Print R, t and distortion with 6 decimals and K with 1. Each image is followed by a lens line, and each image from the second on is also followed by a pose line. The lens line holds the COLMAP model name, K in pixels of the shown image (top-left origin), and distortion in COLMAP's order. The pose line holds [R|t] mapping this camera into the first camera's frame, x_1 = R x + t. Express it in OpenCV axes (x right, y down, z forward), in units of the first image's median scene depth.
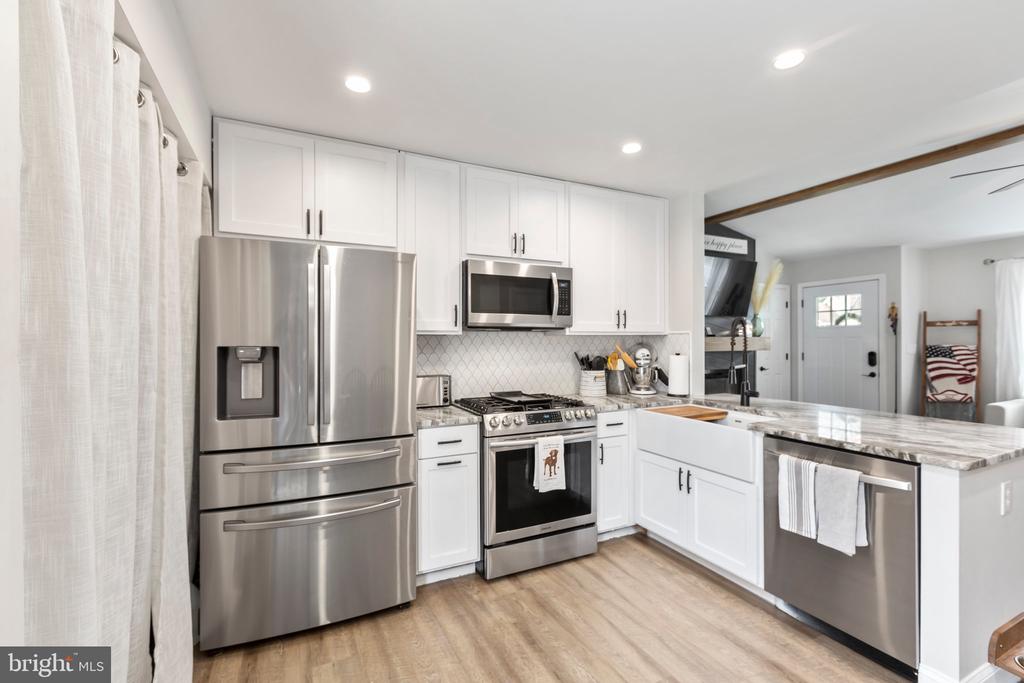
lens RADIAL K [[454.5, 0, 512.0], [0, 454.5, 341.5], [0, 0, 1]] dist [-0.000312, -0.000407]
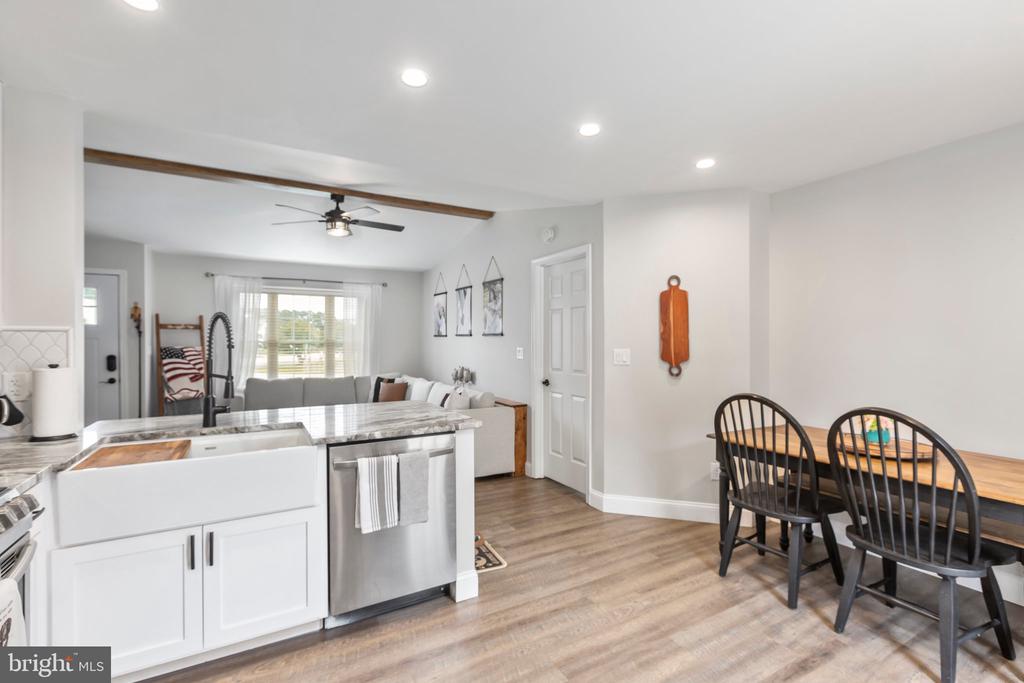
lens RADIAL K [[454.5, 0, 512.0], [0, 454.5, 341.5], [0, 0, 1]] dist [-0.000312, -0.000407]
pose [[-0.050853, 0.000811, 0.998706, -0.151416], [0.004793, 0.999988, -0.000568, -0.000215], [-0.998695, 0.004758, -0.050856, 0.277230]]
